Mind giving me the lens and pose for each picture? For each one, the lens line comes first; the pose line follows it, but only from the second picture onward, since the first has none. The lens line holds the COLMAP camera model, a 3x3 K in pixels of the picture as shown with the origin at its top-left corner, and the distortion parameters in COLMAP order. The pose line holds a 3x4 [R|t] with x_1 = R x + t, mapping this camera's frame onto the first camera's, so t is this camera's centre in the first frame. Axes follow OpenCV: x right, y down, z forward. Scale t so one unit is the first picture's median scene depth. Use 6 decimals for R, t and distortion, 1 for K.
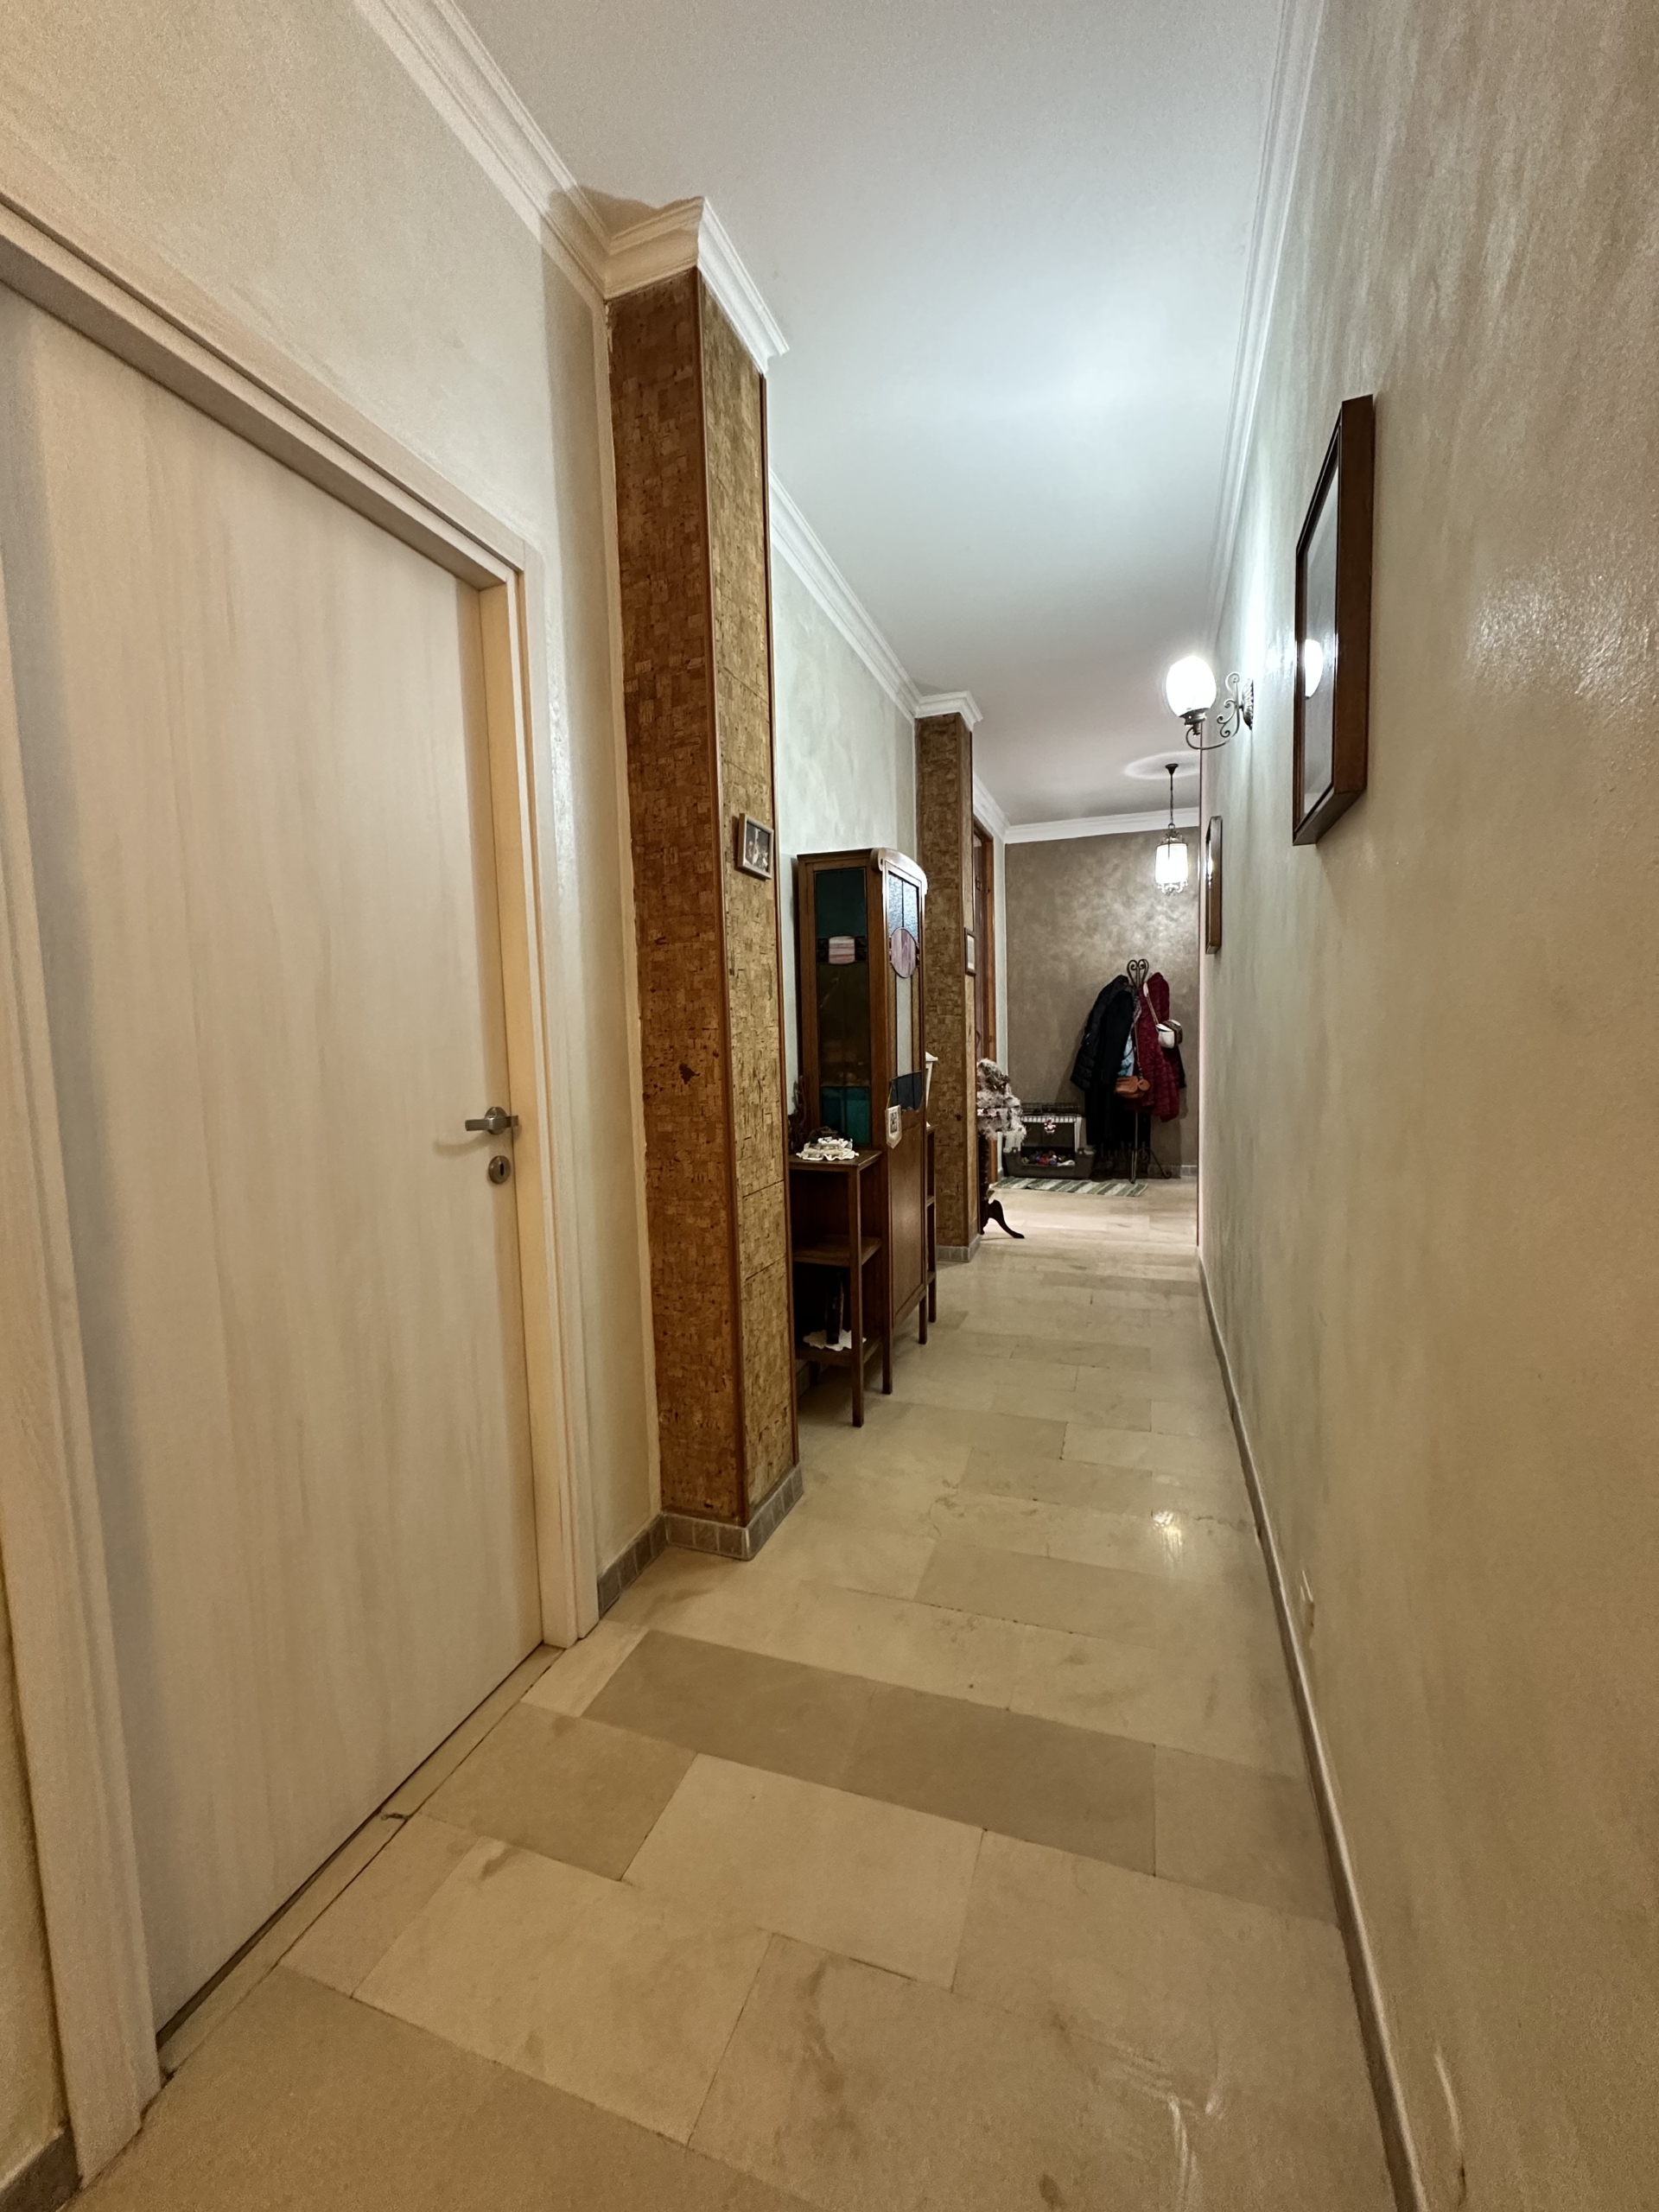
lens RADIAL K [[878.3, 0, 832.7], [0, 878.3, 1112.1], [0, 0, 1]] dist [-0.004241, 0.000357]
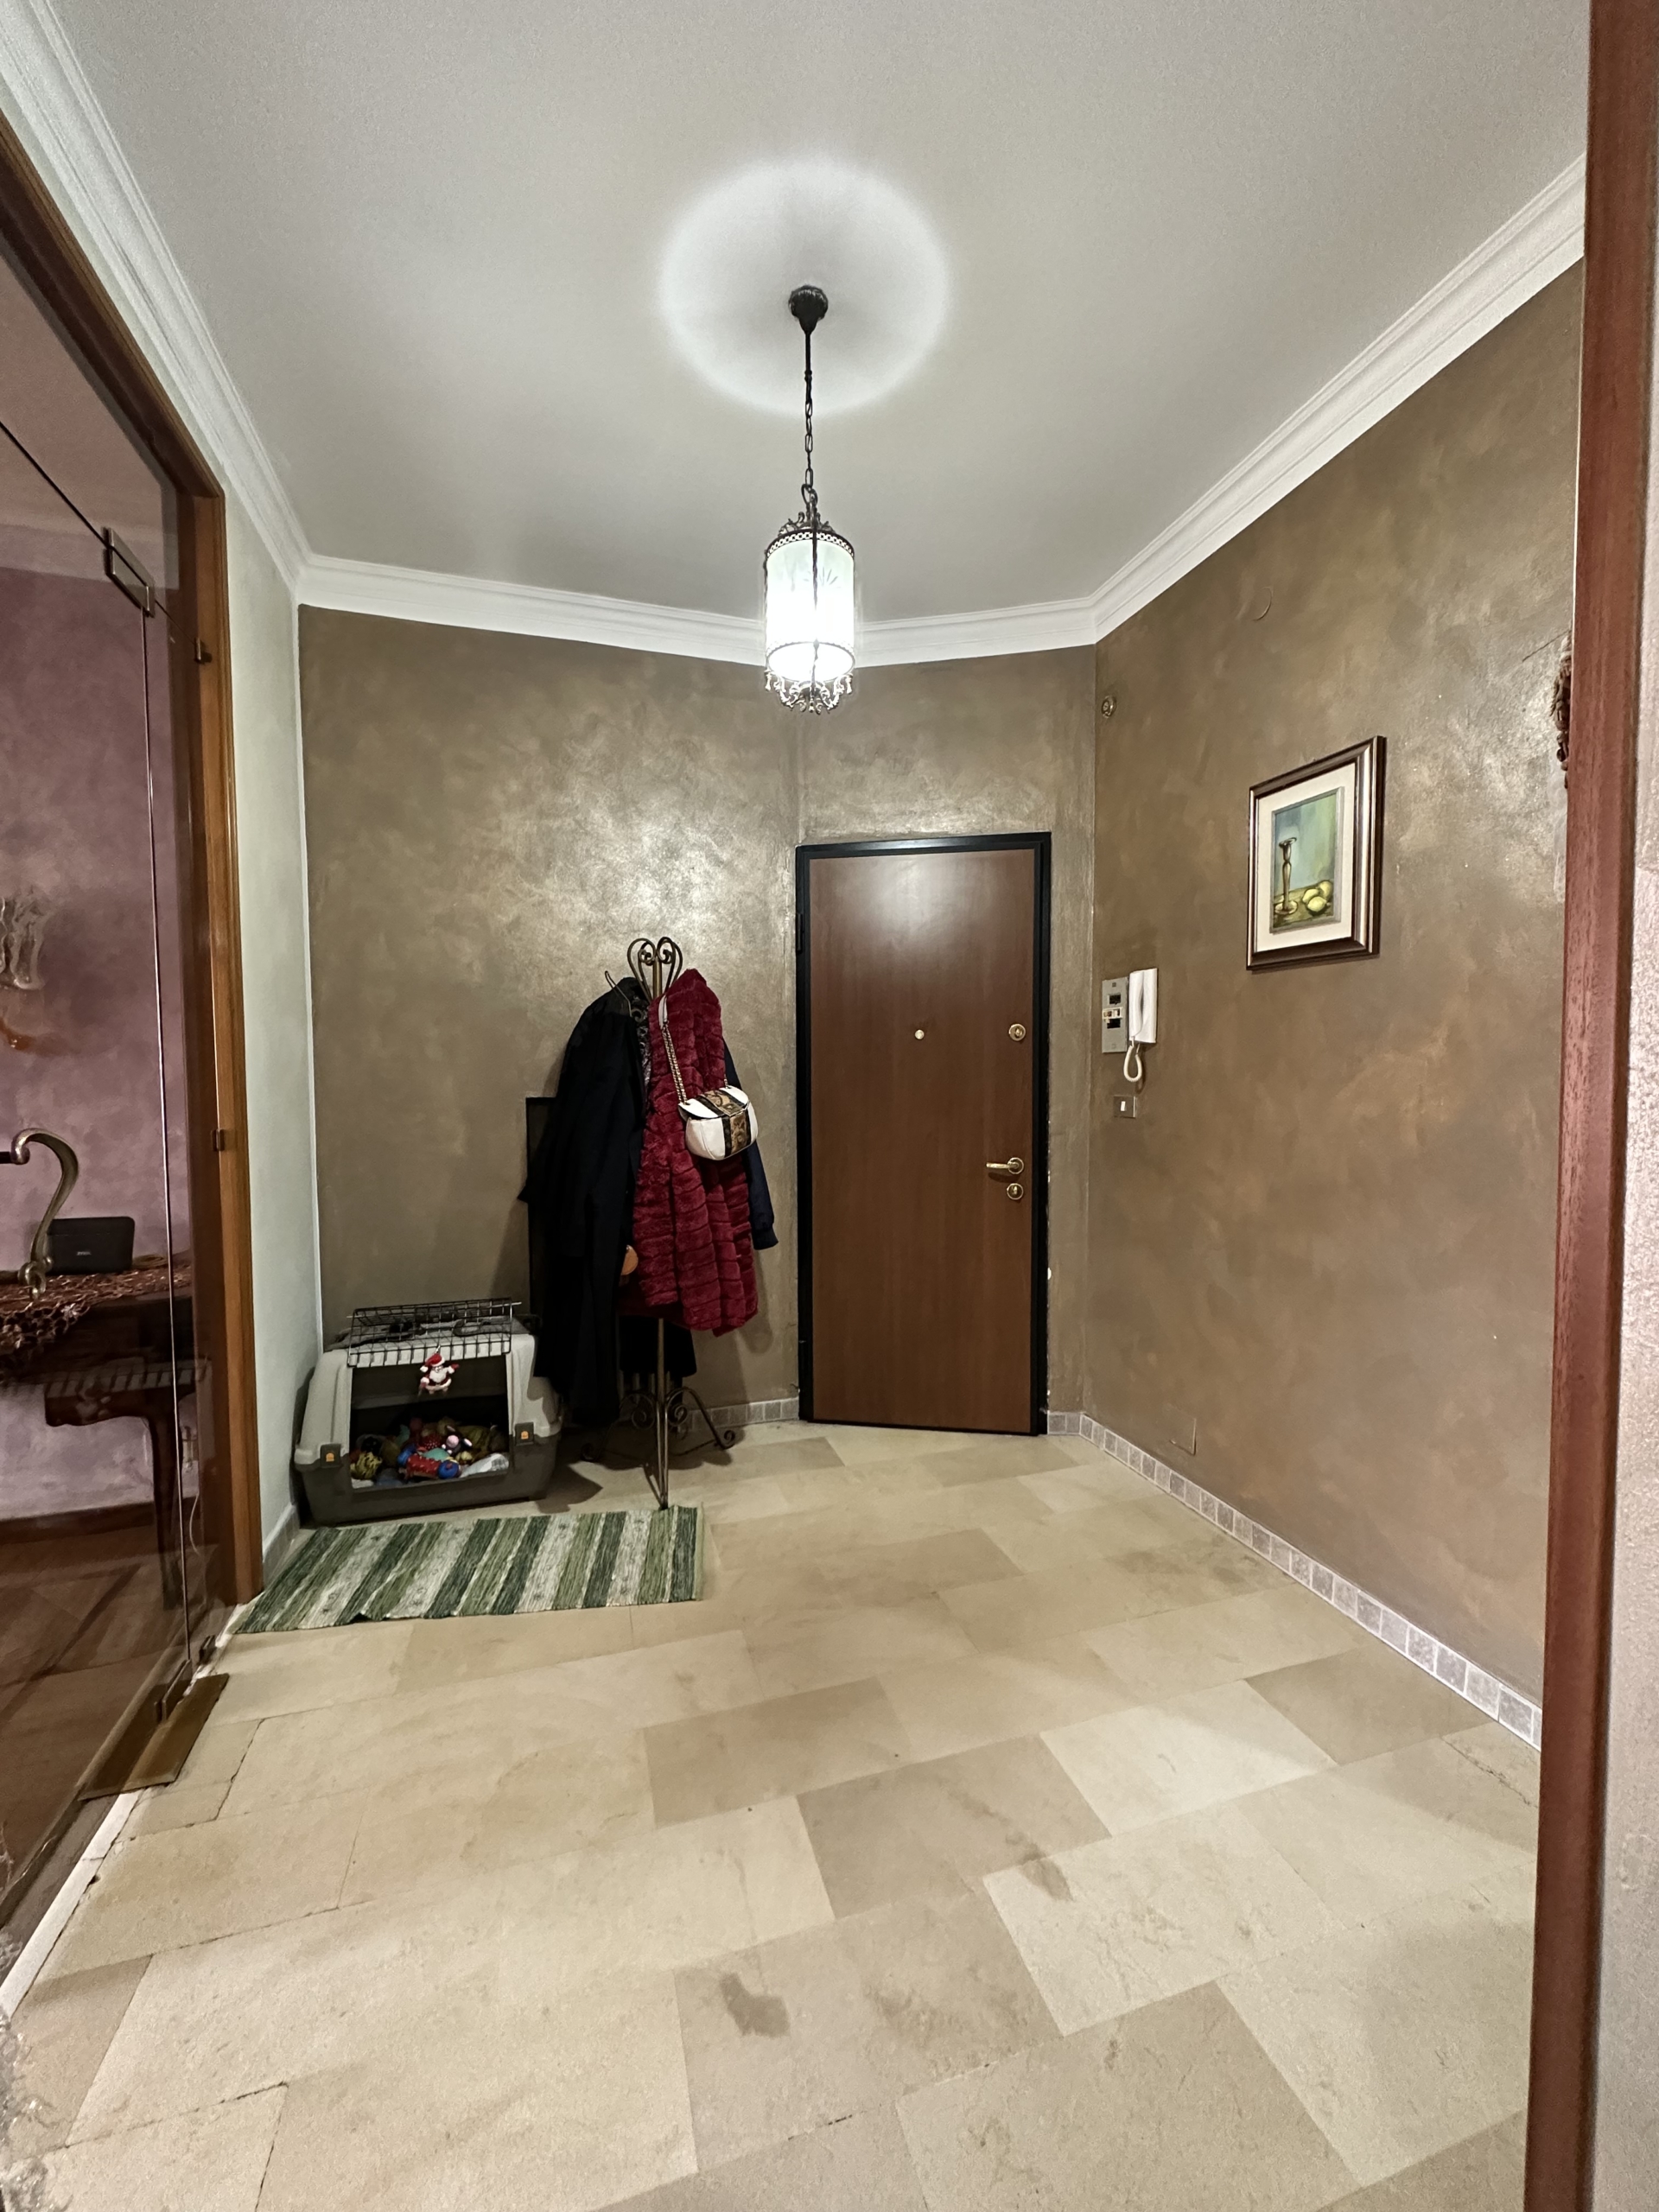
lens RADIAL K [[878.3, 0, 835.2], [0, 878.3, 1100.3], [0, 0, 1]] dist [-0.004241, 0.000357]
pose [[0.806874, -0.005762, 0.590696, 0.164300], [0.034082, 0.998741, -0.036812, -0.077704], [-0.589740, 0.049835, 0.806054, 0.594791]]
